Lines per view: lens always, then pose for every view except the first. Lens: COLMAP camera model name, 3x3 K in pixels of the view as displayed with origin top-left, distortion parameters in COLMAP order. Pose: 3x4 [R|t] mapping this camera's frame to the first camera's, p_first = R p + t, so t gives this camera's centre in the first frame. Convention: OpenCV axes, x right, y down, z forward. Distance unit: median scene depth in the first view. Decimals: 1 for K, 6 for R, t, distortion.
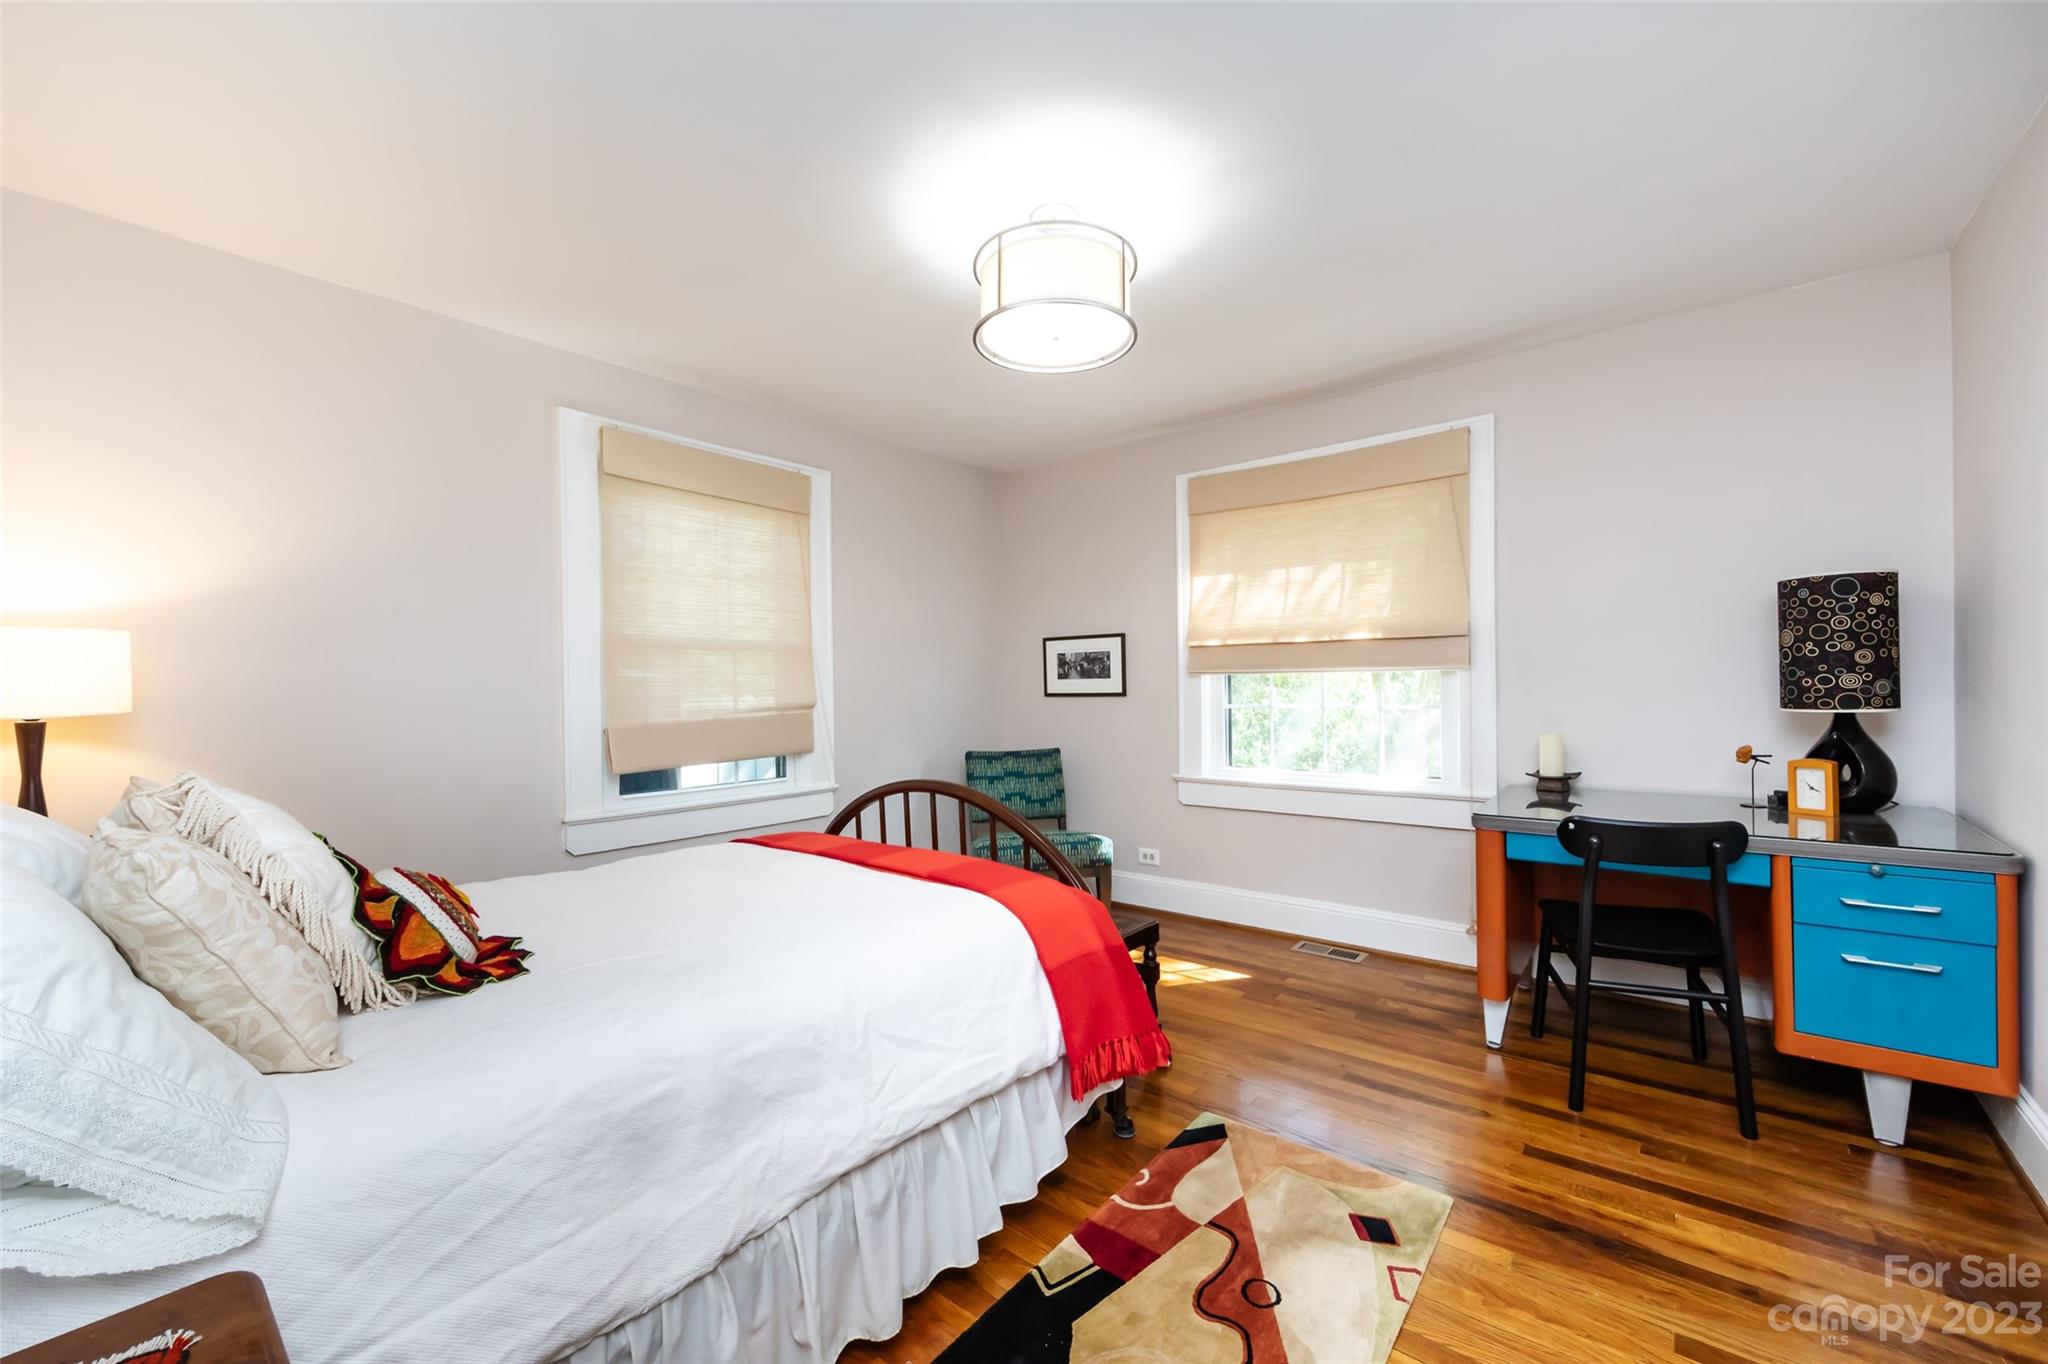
lens RADIAL K [[816.4, 0, 1034.3], [0, 816.4, 680.1], [0, 0, 1]] dist [-0.000415, -0.000175]
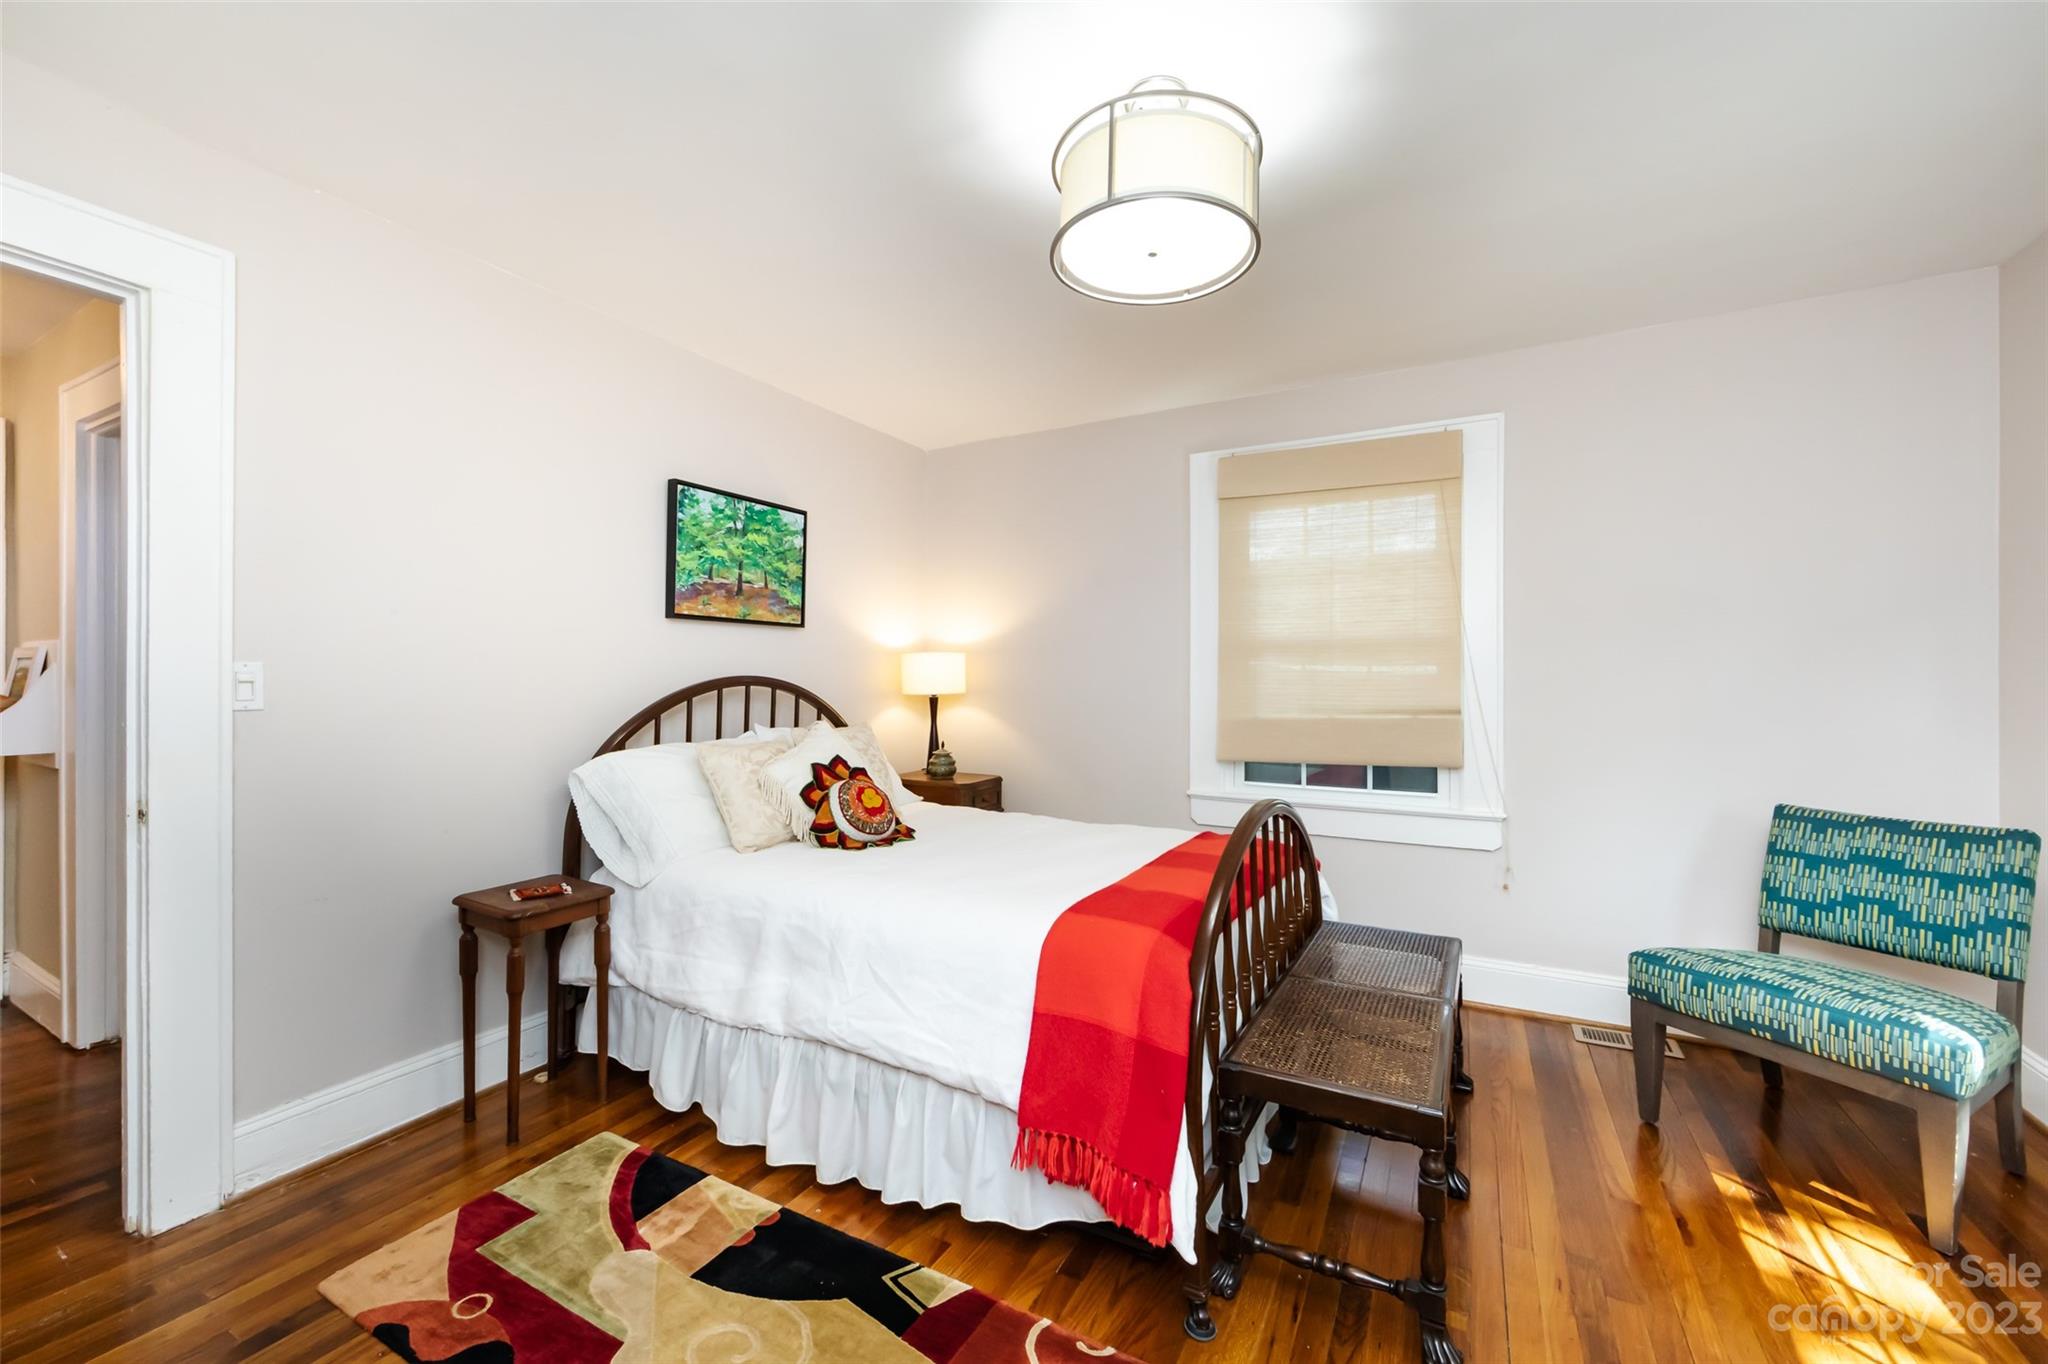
lens RADIAL K [[816.4, 0, 1034.3], [0, 816.4, 680.1], [0, 0, 1]] dist [-0.000415, -0.000175]
pose [[0.167047, 0.007719, -0.985919, 0.538296], [-0.003048, 0.999969, 0.007313, -0.004432], [0.985944, 0.001783, 0.167066, 0.516852]]
